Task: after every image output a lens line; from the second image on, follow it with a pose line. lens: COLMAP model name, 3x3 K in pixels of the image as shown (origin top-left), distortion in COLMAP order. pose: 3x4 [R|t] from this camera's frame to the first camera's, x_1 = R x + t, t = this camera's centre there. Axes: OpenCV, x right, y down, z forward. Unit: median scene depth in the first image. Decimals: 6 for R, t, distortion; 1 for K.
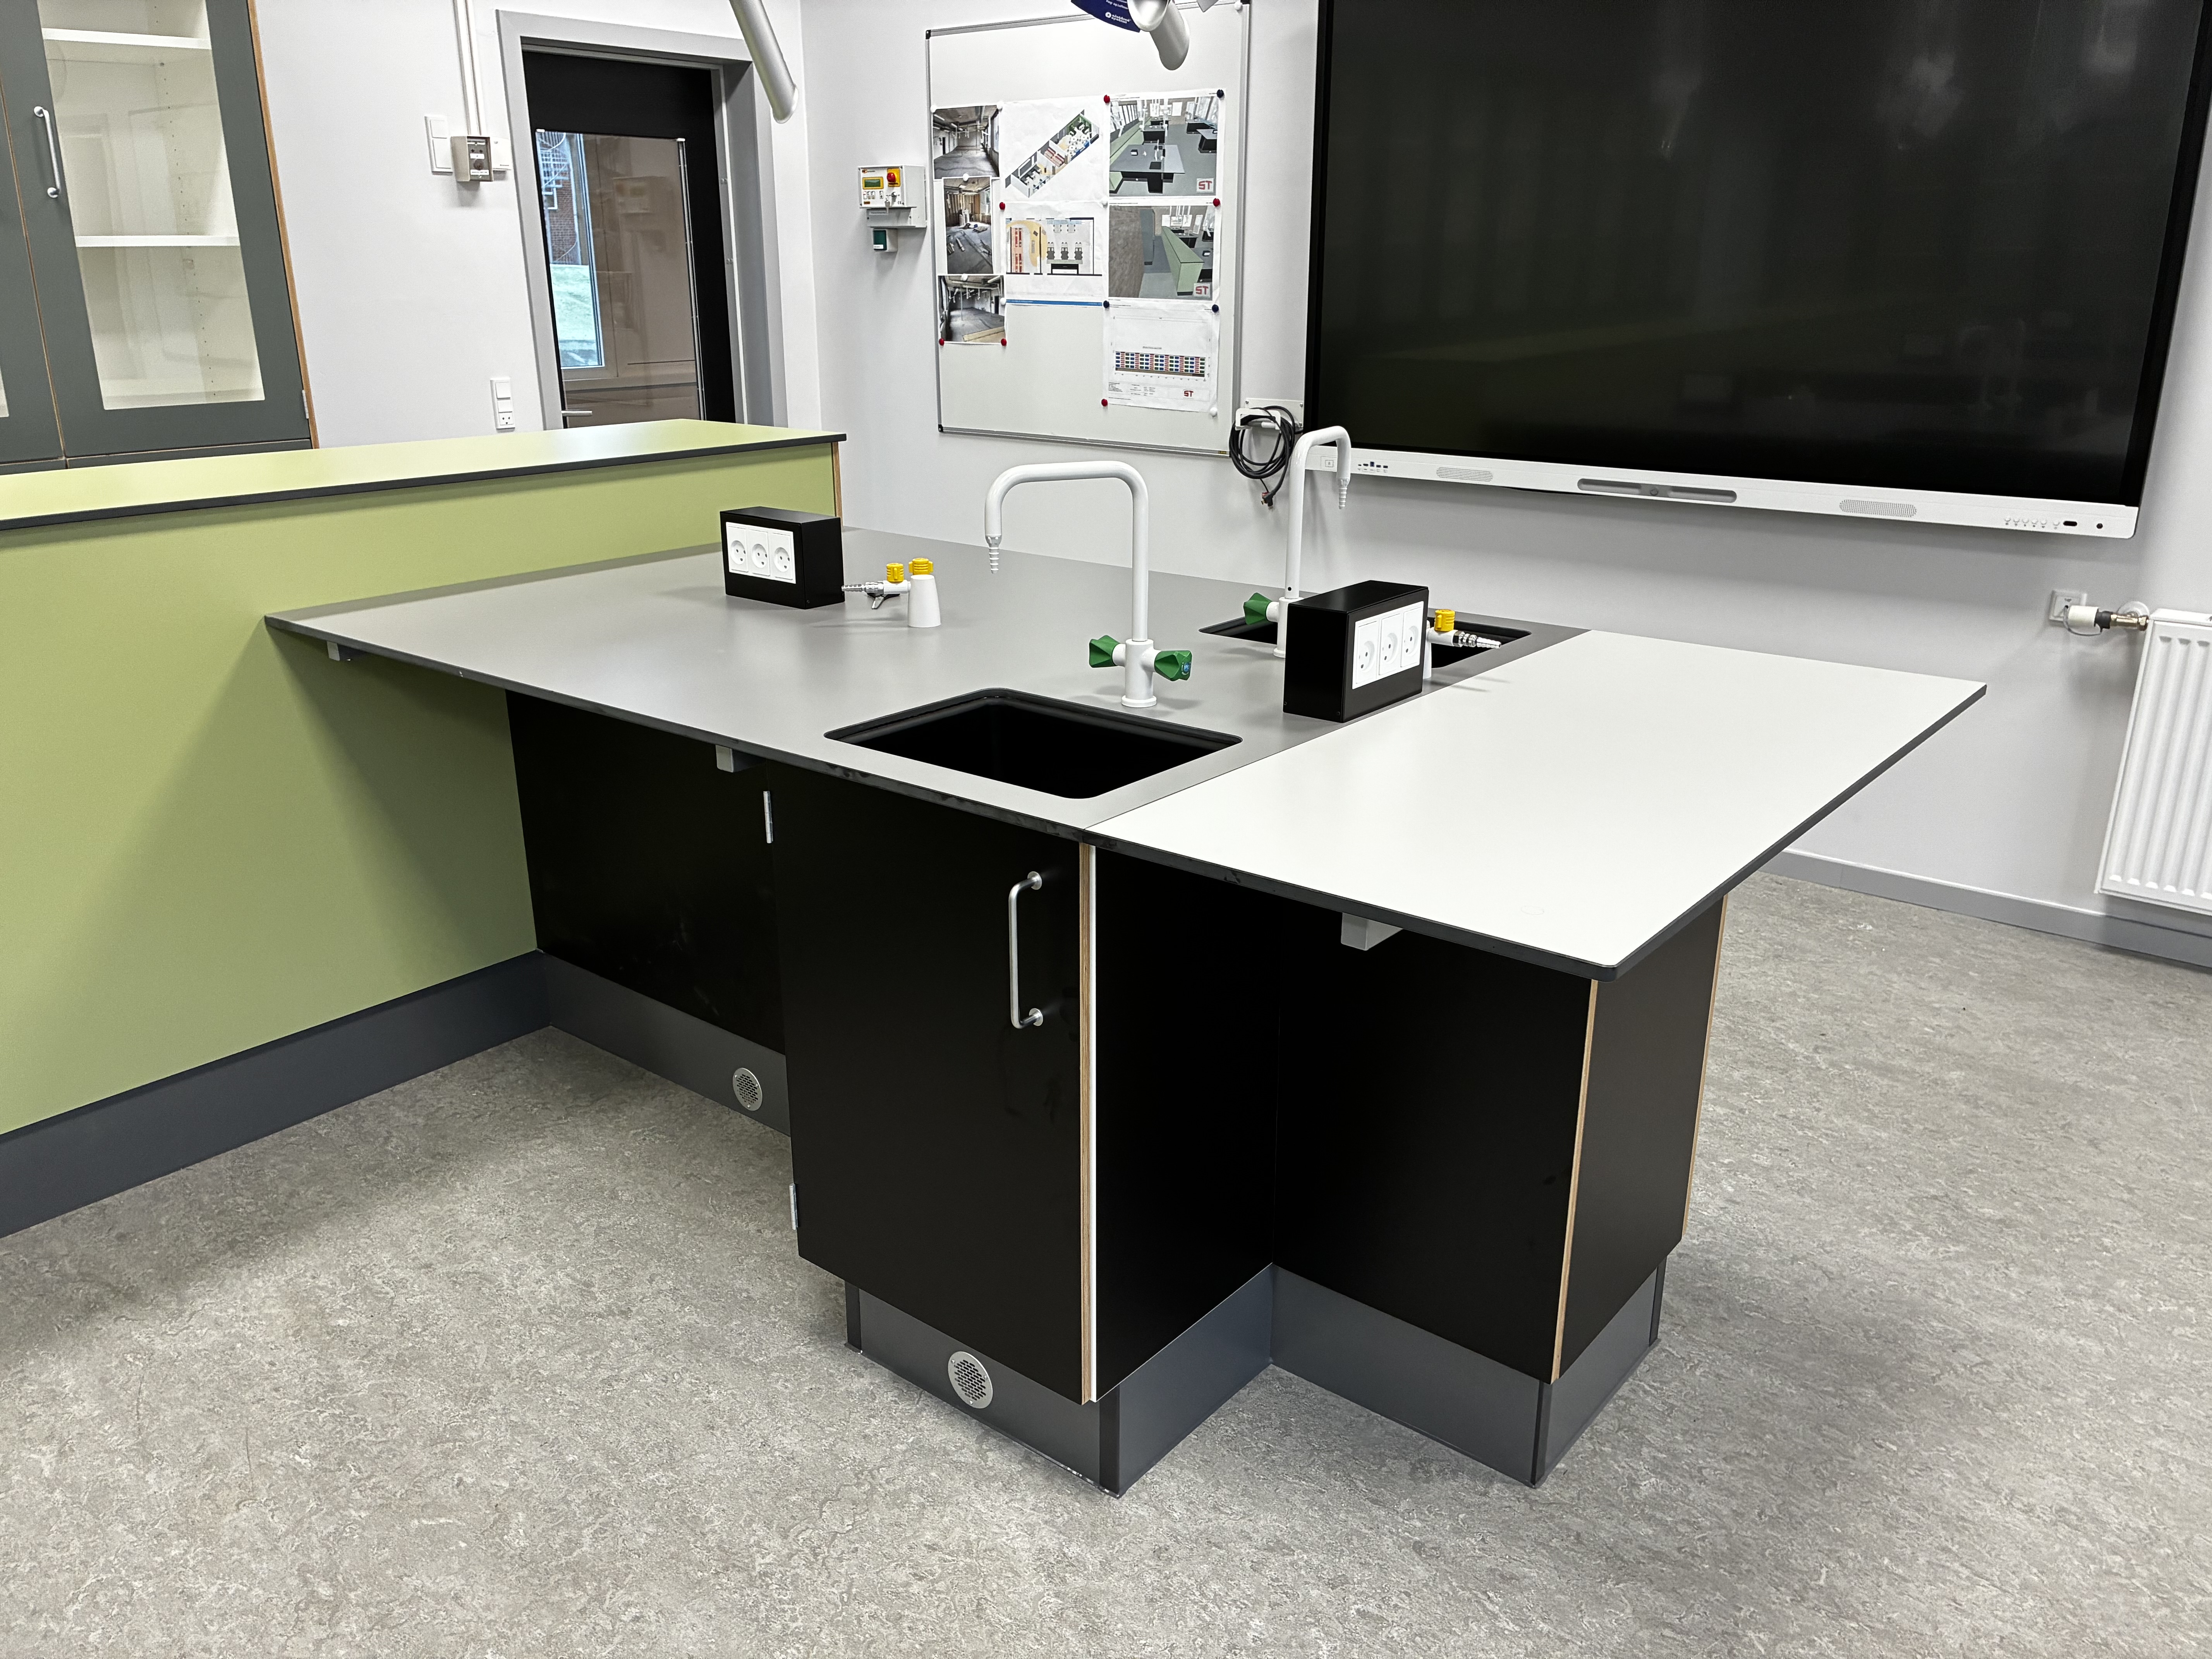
lens RADIAL K [[1680.9, 0, 1093.4], [0, 1680.9, 813.1], [0, 0, 1]] dist [0.060202, -0.070691]
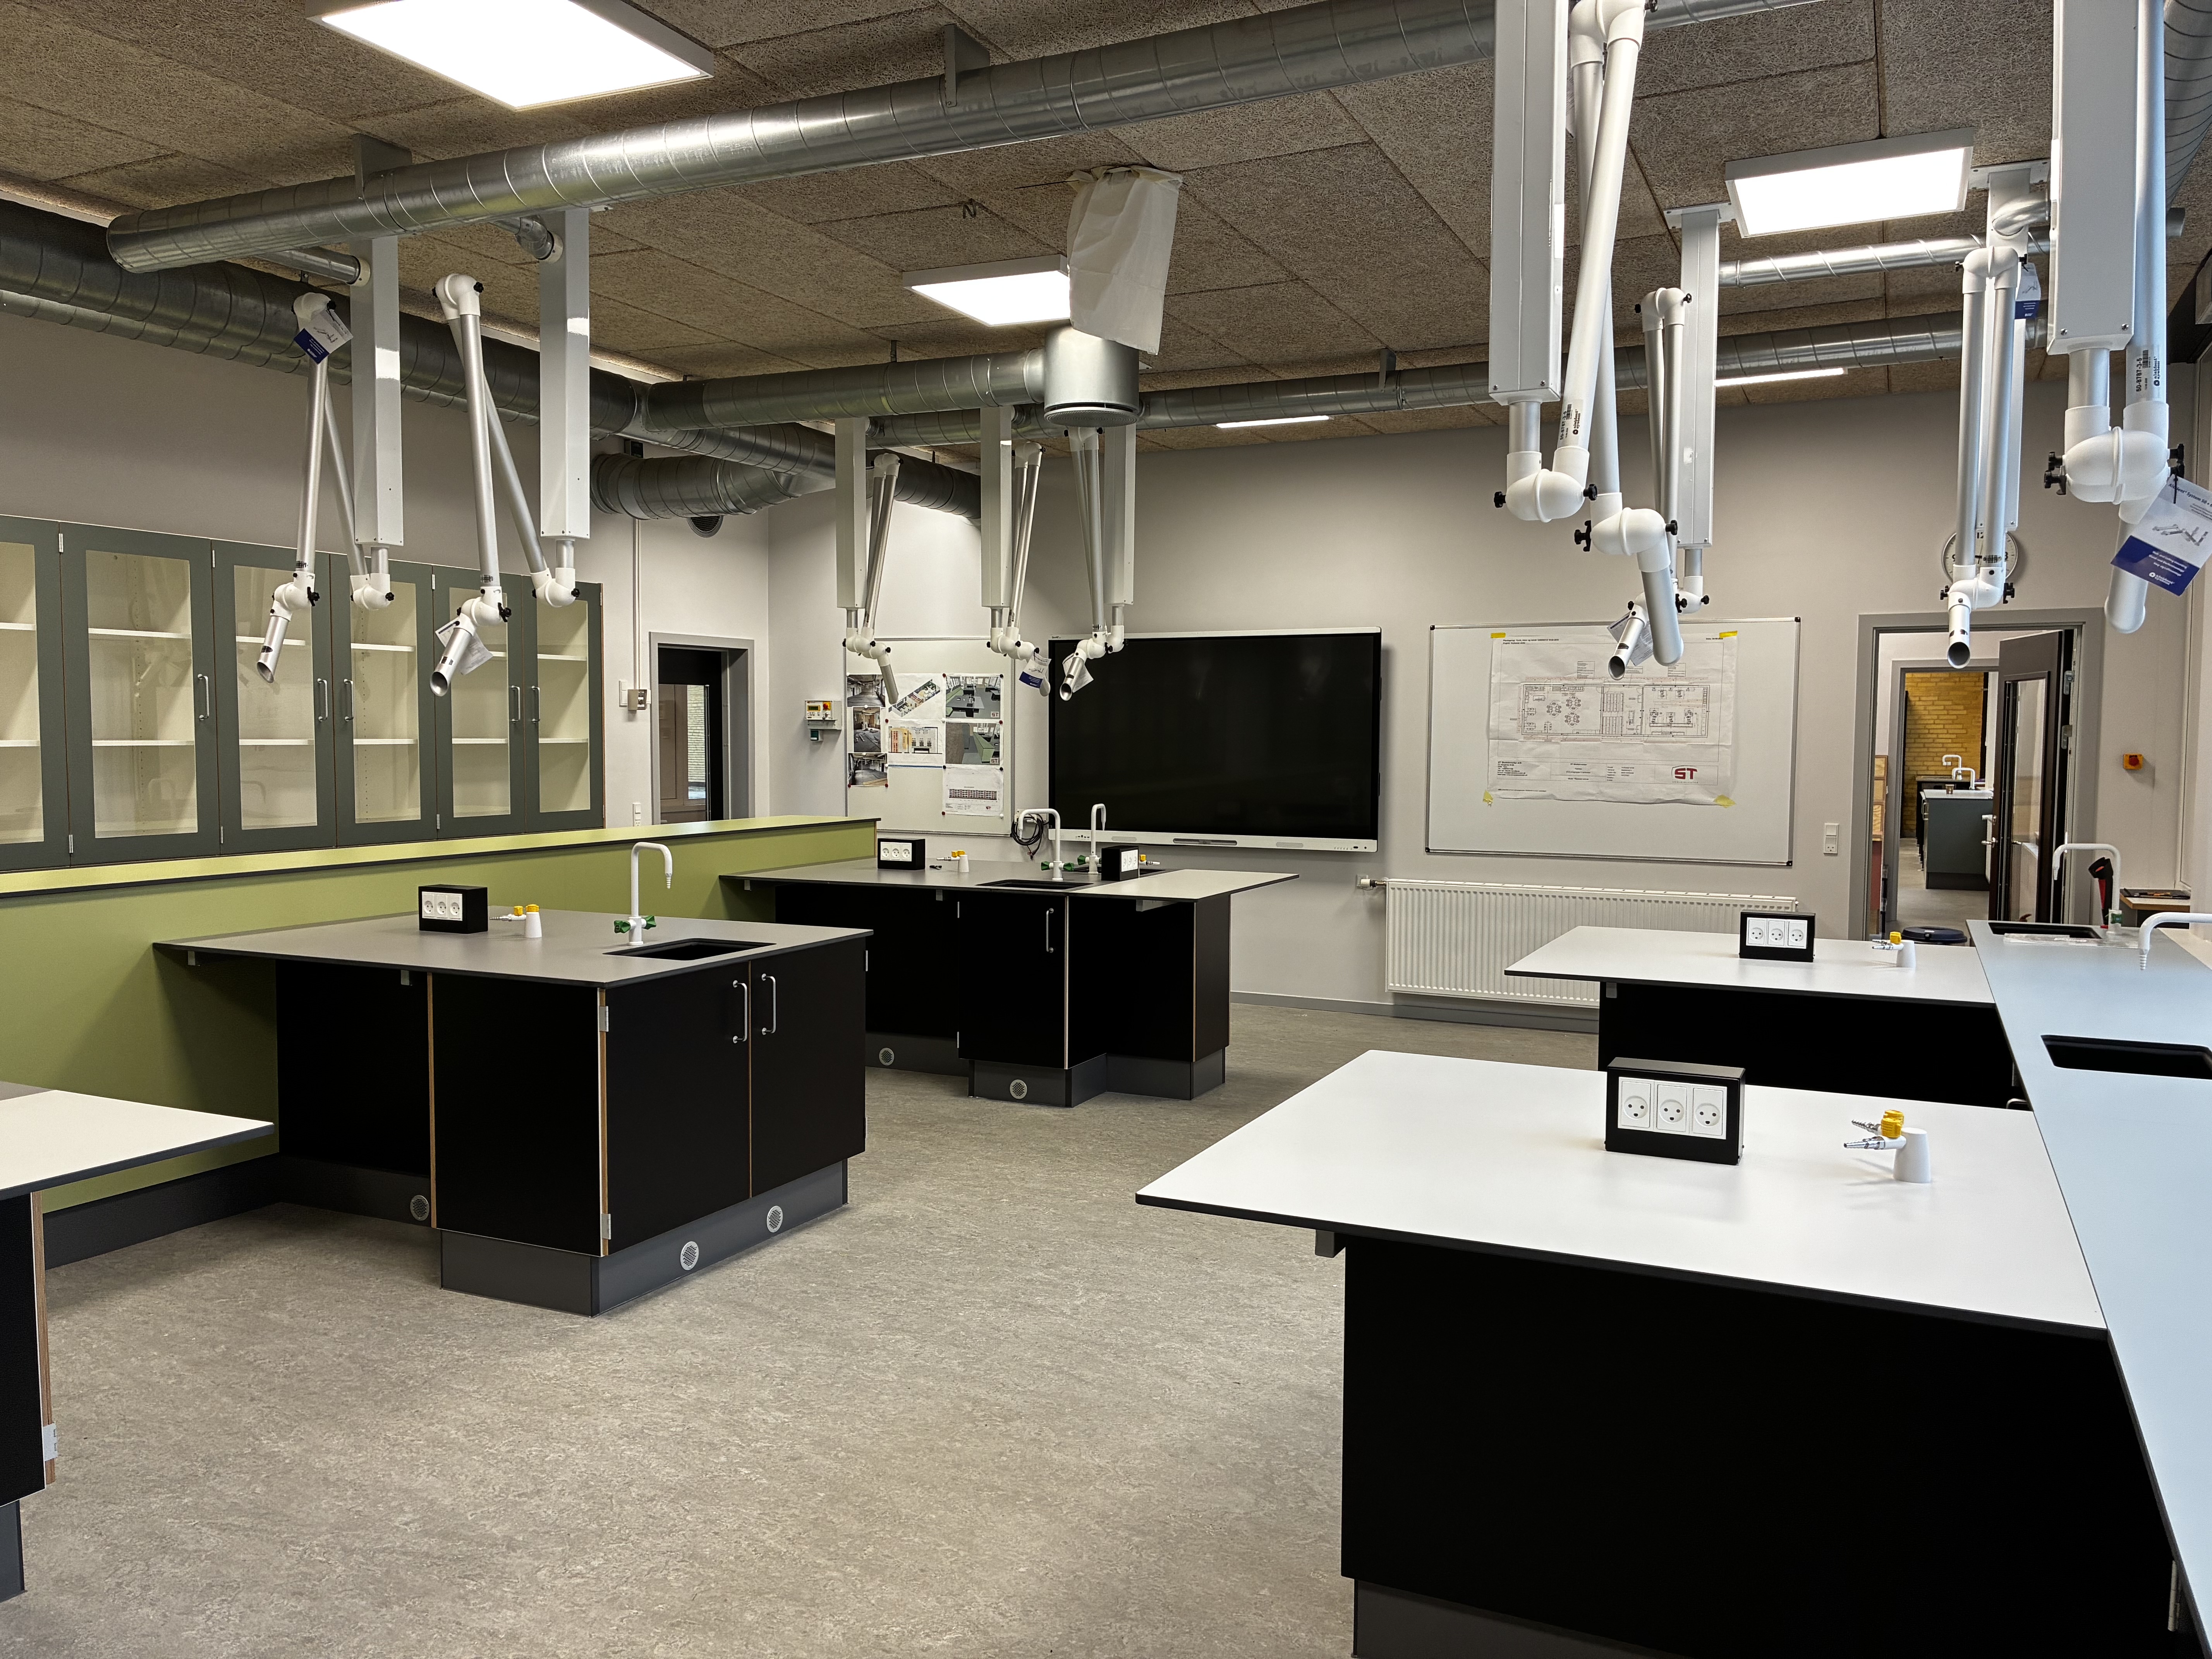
lens RADIAL K [[1680.9, 0, 1101.8], [0, 1680.9, 831.8], [0, 0, 1]] dist [0.060202, -0.070691]
pose [[0.970292, -0.009378, 0.241755, -0.310950], [0.070436, 0.966913, -0.245191, 0.298224], [-0.231457, 0.254935, 0.938848, -0.970864]]
